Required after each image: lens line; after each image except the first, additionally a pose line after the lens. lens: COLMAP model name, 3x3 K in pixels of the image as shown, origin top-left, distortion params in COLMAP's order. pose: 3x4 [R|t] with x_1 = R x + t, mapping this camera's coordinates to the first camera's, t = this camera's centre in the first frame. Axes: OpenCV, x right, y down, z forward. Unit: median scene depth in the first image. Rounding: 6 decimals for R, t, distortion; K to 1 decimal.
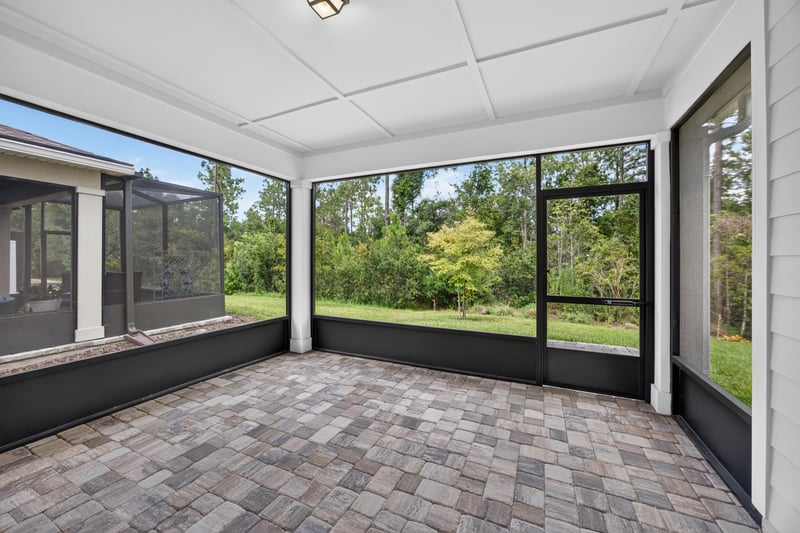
lens RADIAL K [[308.4, 0, 402.3], [0, 308.4, 259.0], [0, 0, 1]] dist [-0.020004, 0.003210]
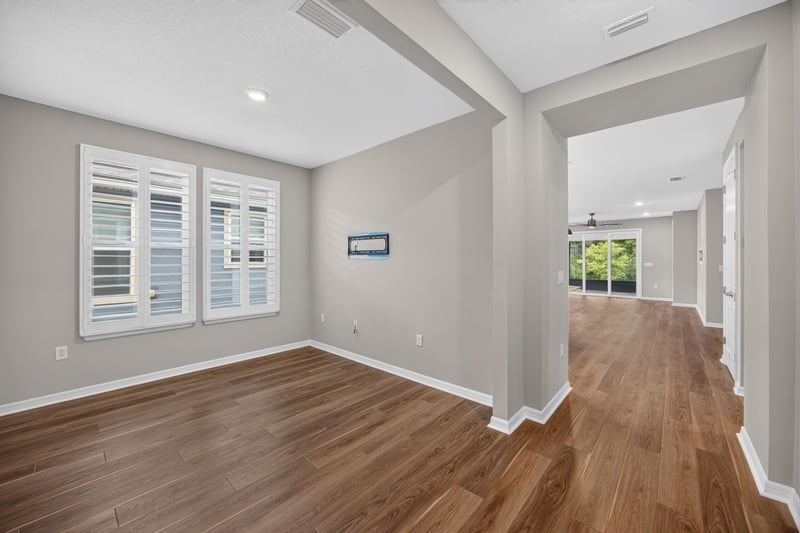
lens RADIAL K [[308.4, 0, 397.1], [0, 308.4, 262.1], [0, 0, 1]] dist [-0.020004, 0.003210]
pose [[0.953089, 0.003896, -0.302666, -0.498328], [-0.001183, 0.999957, 0.009147, -0.017158], [0.302688, -0.008360, 0.953053, -1.315230]]
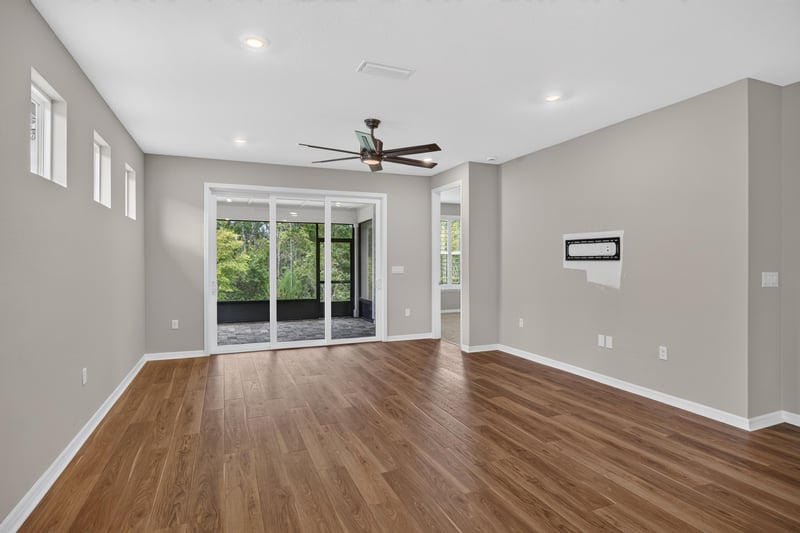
lens RADIAL K [[429.8, 0, 398.2], [0, 429.8, 267.6], [0, 0, 1]] dist [-0.000394, 0.000078]
pose [[0.683692, -0.012131, 0.729670, -0.518650], [-0.000116, 0.999860, 0.016732, -0.015306], [-0.729771, -0.011524, 0.683595, -0.582571]]
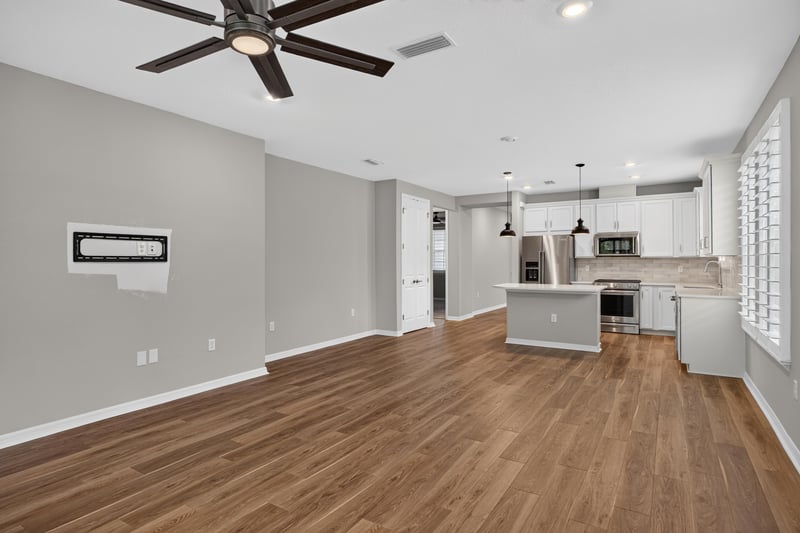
lens RADIAL K [[435.8, 0, 401.8], [0, 435.8, 262.5], [0, 0, 1]] dist [-0.005823, 0.003721]
pose [[-0.992383, 0.004192, 0.123116, -0.314667], [0.004340, 0.999990, 0.000940, -0.014081], [-0.123110, 0.001467, -0.992392, -0.074625]]
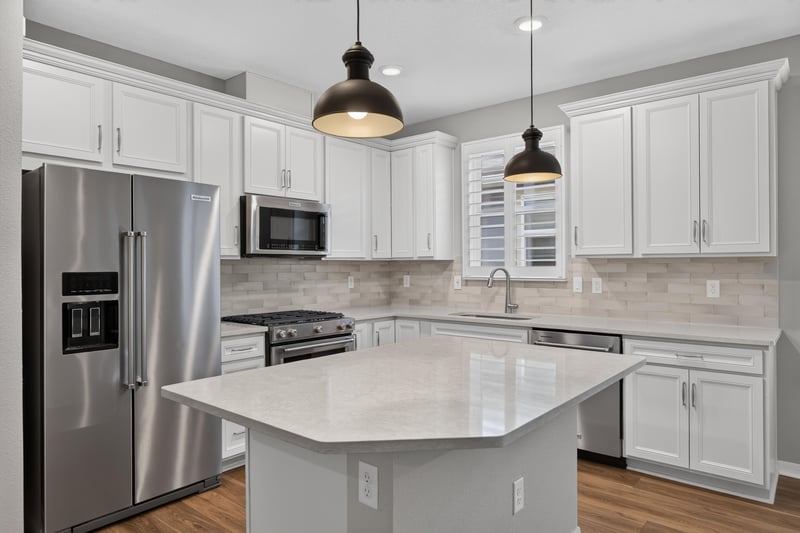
lens RADIAL K [[505.4, 0, 404.3], [0, 505.4, 263.3], [0, 0, 1]] dist [-0.000246, 0.006025]
pose [[-0.253283, -0.000992, -0.967392, -0.265254], [0.005816, 0.999980, -0.002549, -0.016070], [0.967375, -0.006272, -0.253272, -0.741448]]
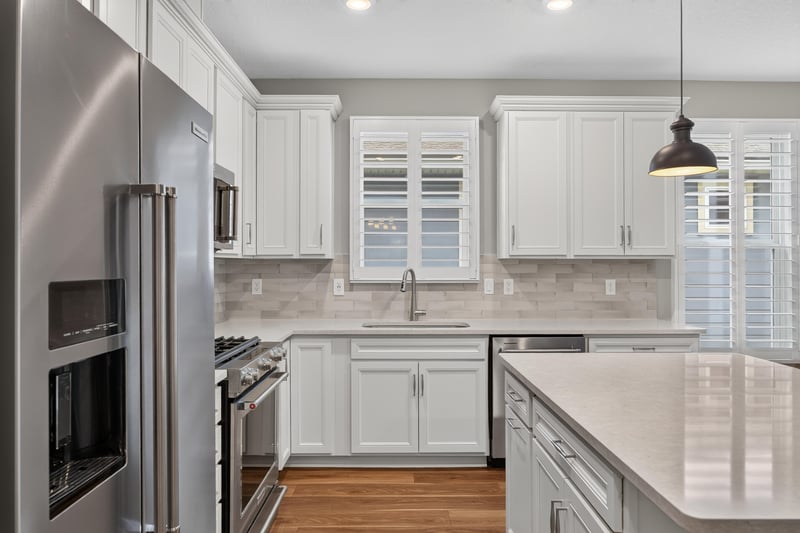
lens RADIAL K [[526.9, 0, 402.0], [0, 526.9, 261.6], [0, 0, 1]] dist [-0.017463, 0.005116]
pose [[0.426440, -0.004954, -0.904502, -0.352726], [0.001212, 0.999987, -0.004906, -0.016171], [0.904515, 0.000996, 0.426441, -0.937428]]
